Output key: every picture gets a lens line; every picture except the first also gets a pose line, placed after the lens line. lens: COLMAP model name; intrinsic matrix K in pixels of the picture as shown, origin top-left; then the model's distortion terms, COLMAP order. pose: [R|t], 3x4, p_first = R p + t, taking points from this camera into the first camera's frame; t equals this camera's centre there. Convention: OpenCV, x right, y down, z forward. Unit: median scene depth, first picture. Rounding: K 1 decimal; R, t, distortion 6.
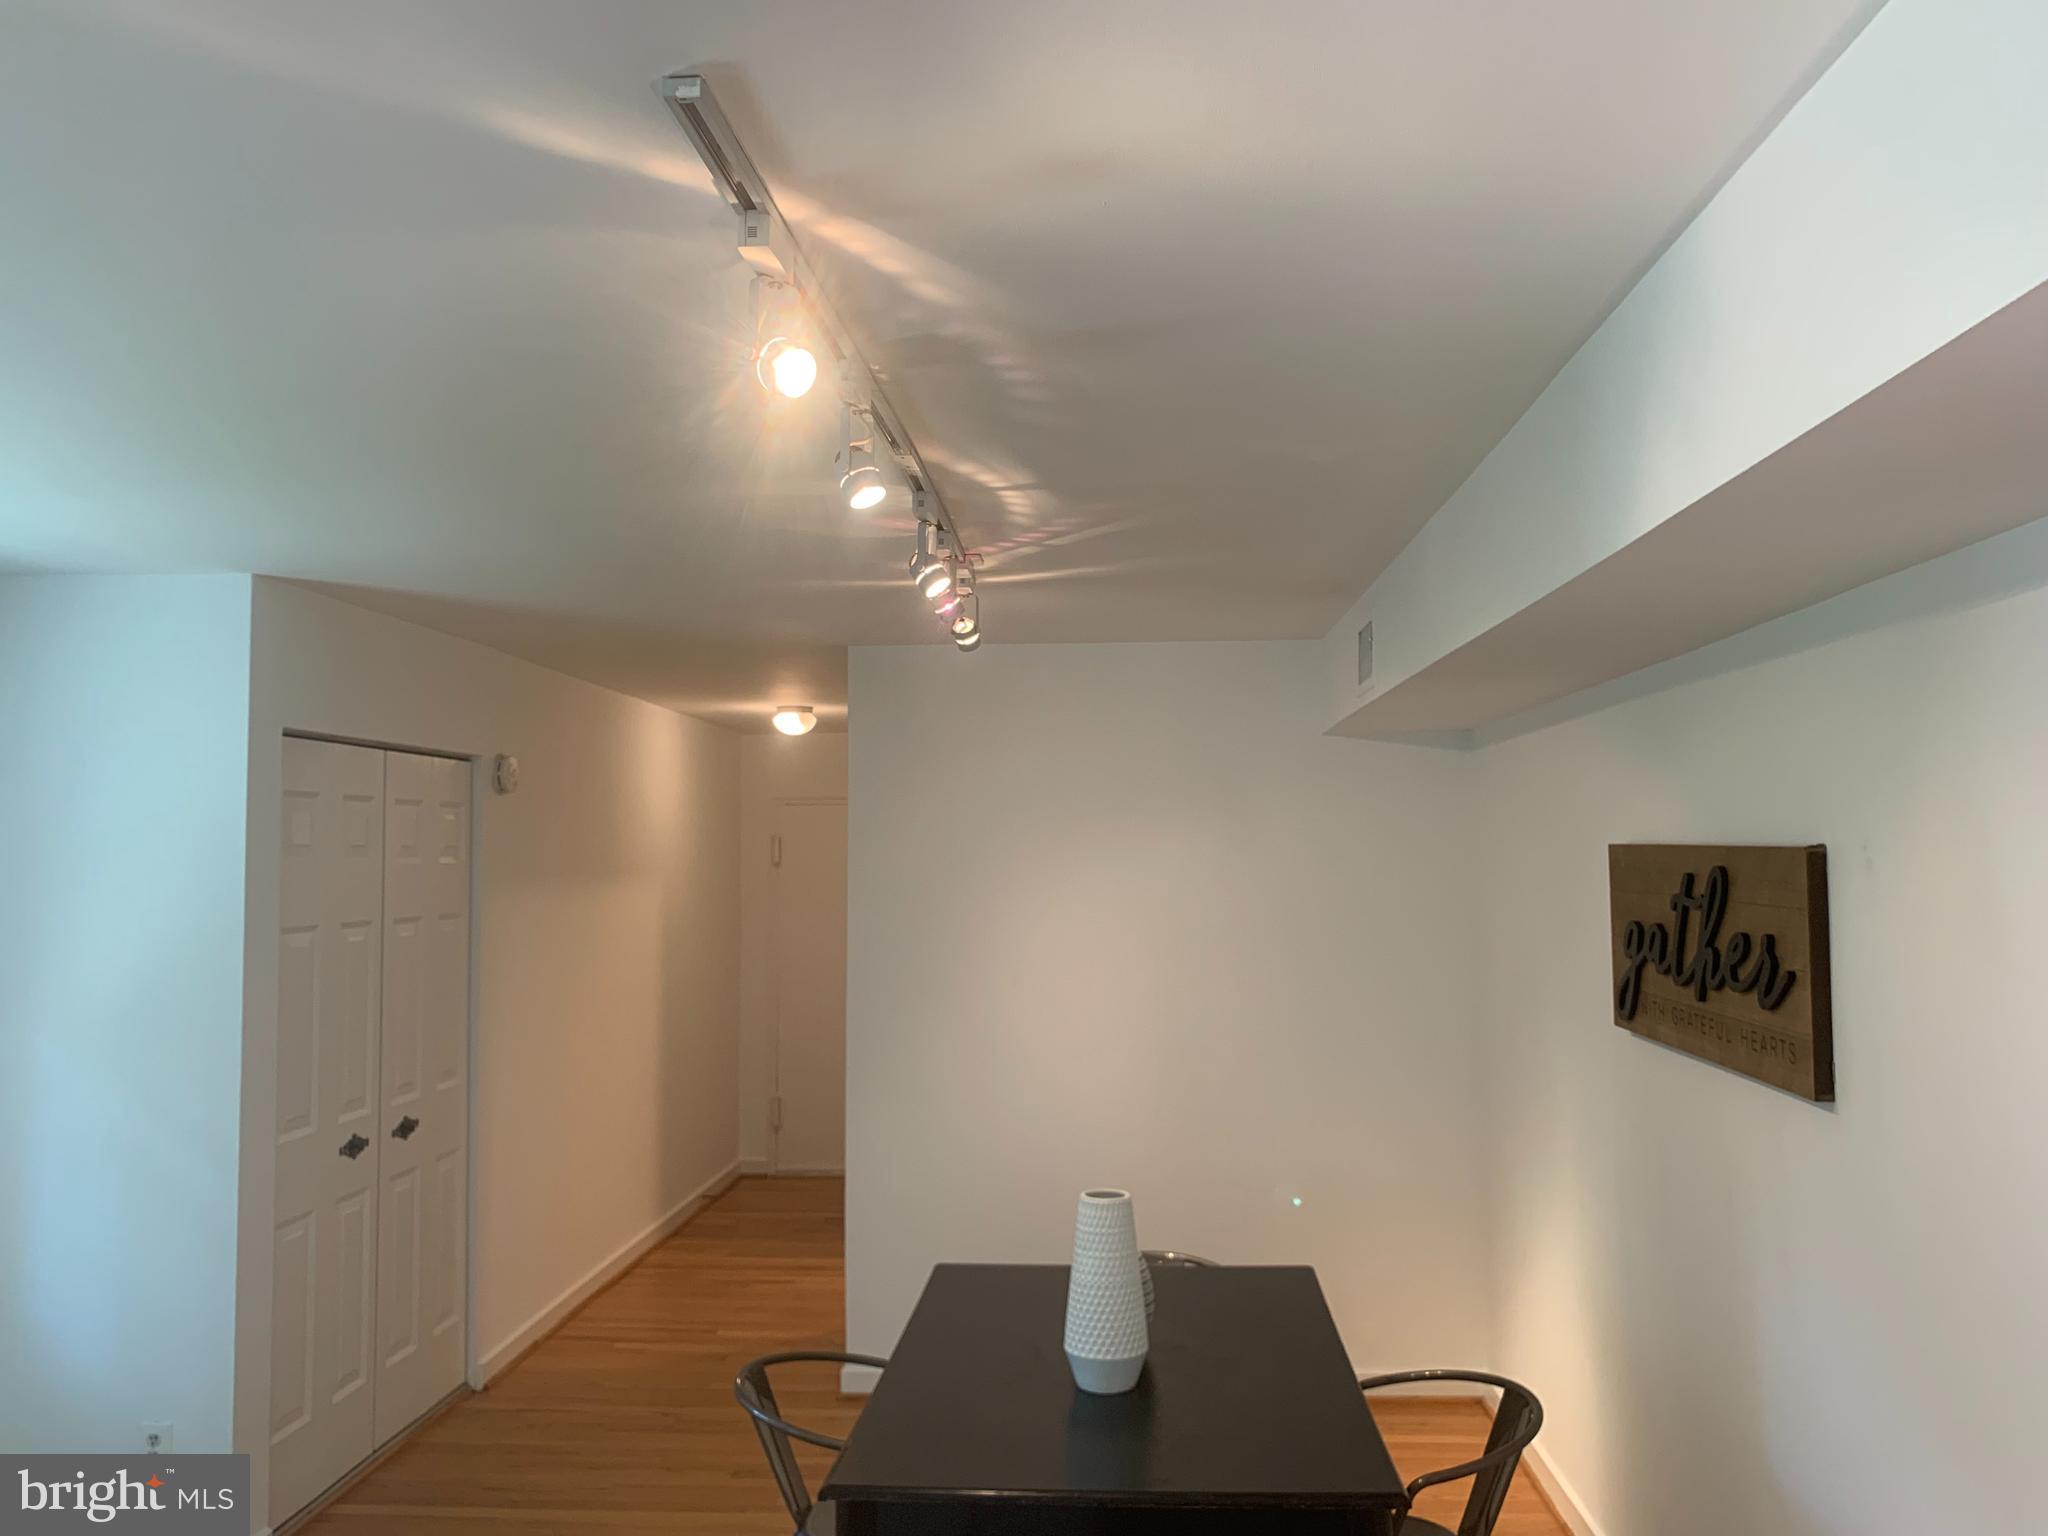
lens RADIAL K [[1557.8, 0, 1032.1], [0, 1557.8, 770.7], [0, 0, 1]] dist [0.044815, -0.049829]
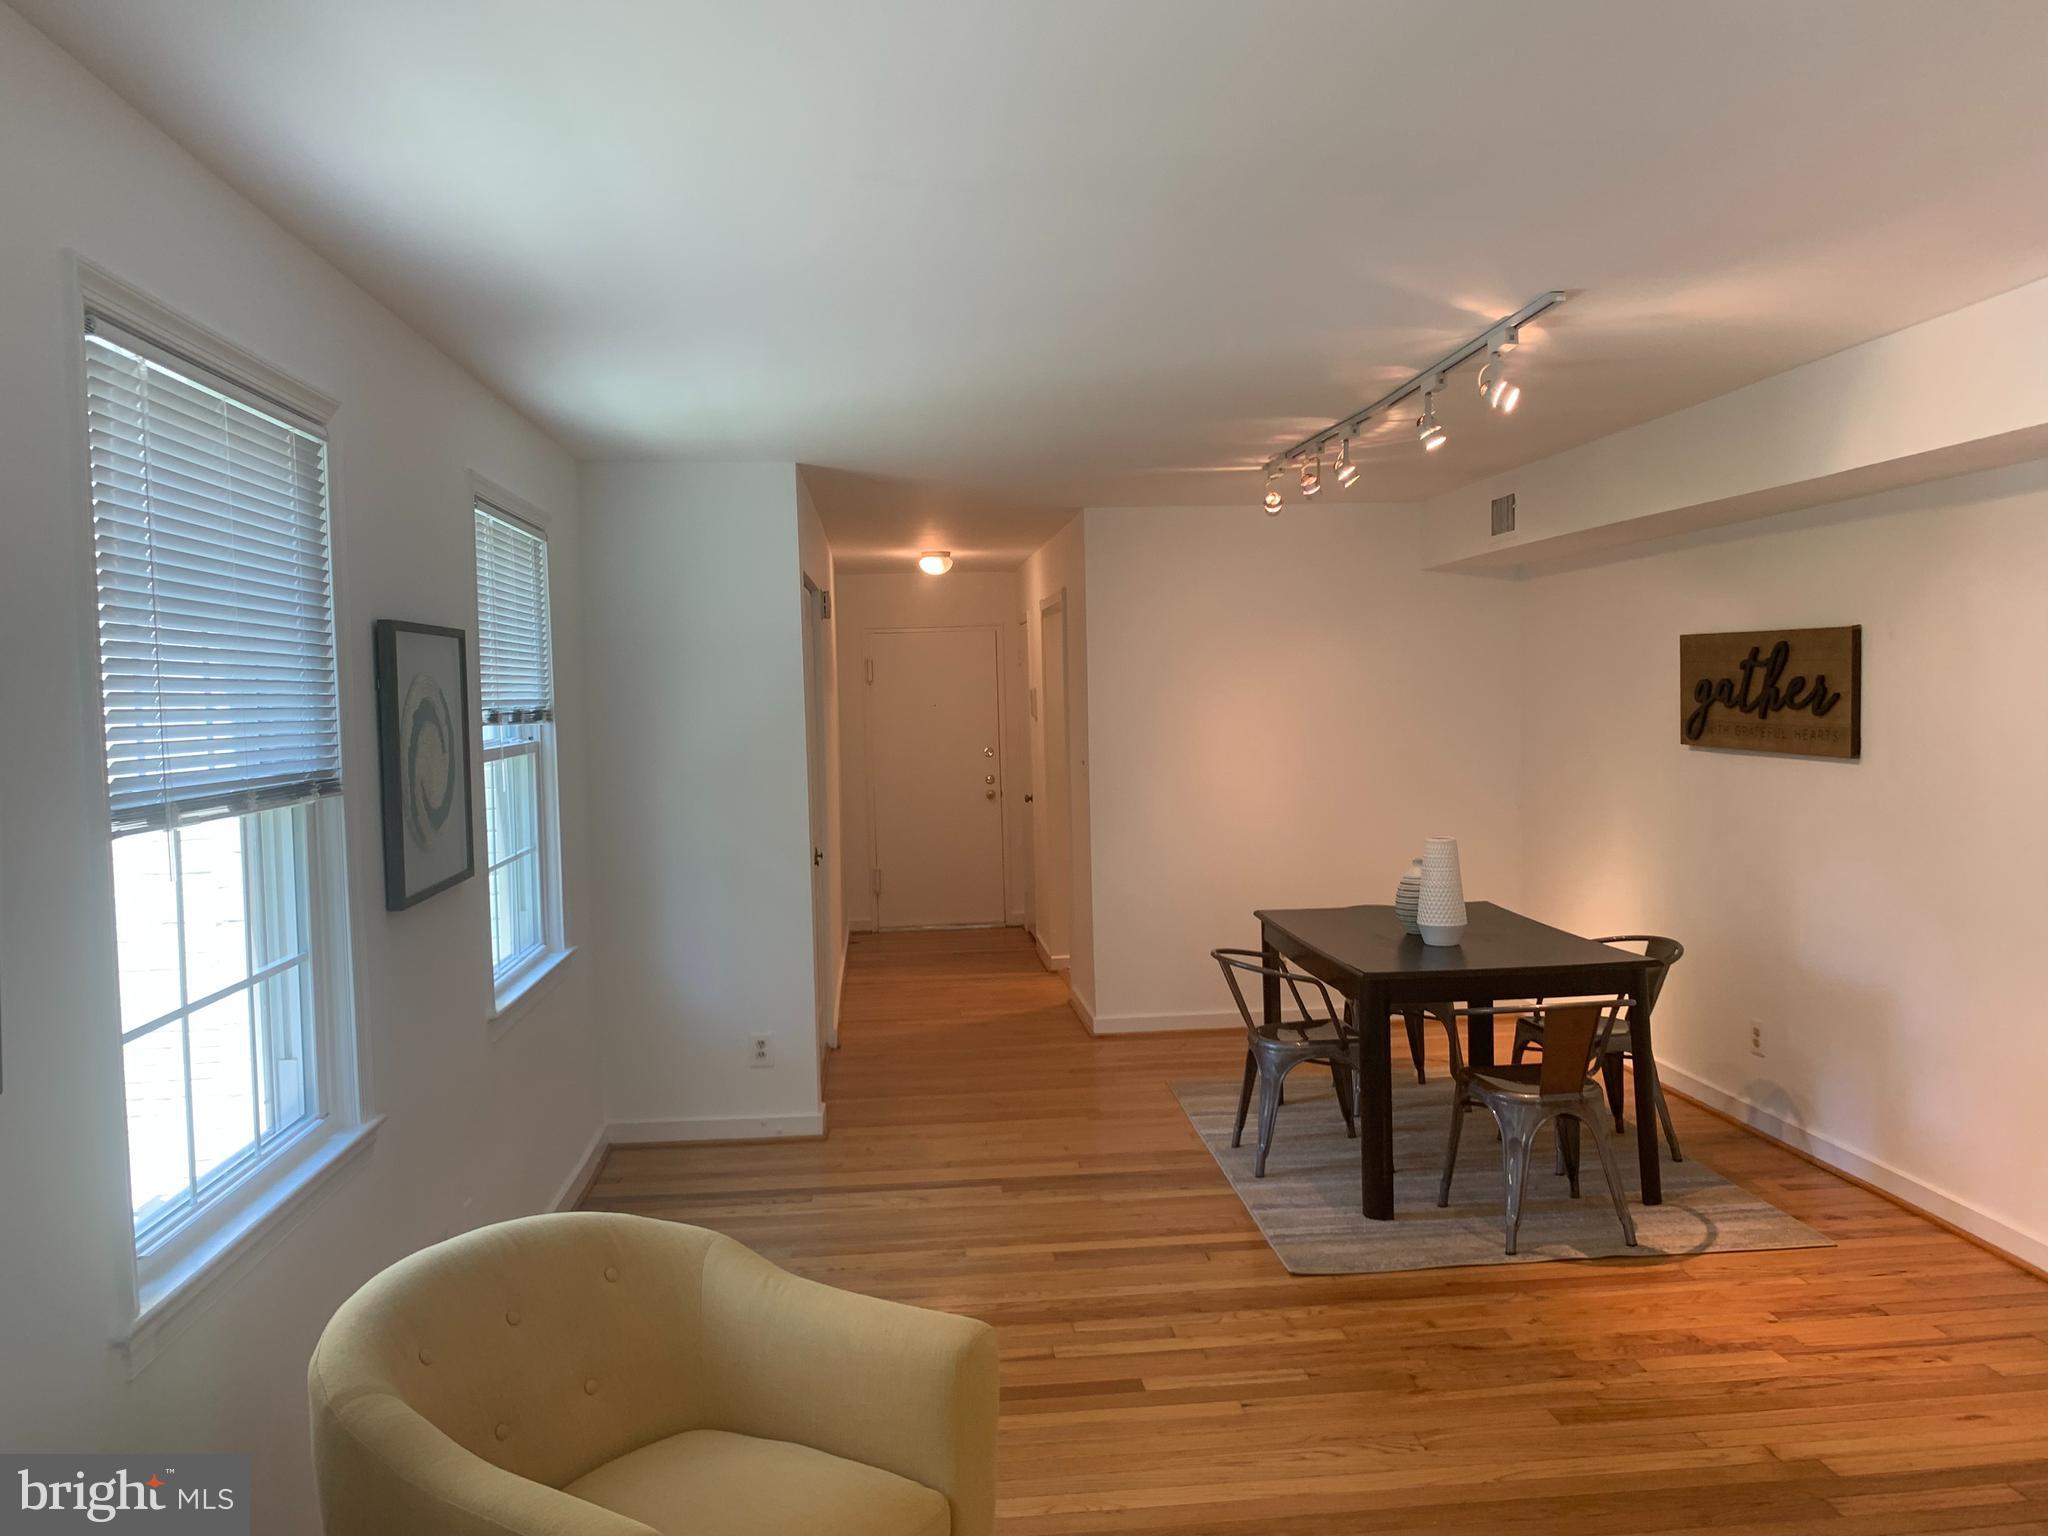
lens RADIAL K [[1557.8, 0, 1023.7], [0, 1557.8, 763.3], [0, 0, 1]] dist [0.044815, -0.049829]
pose [[0.988426, -0.029031, 0.148900, -0.634737], [0.014077, 0.994836, 0.100516, 0.006504], [-0.151049, -0.097257, 0.983730, -0.596177]]
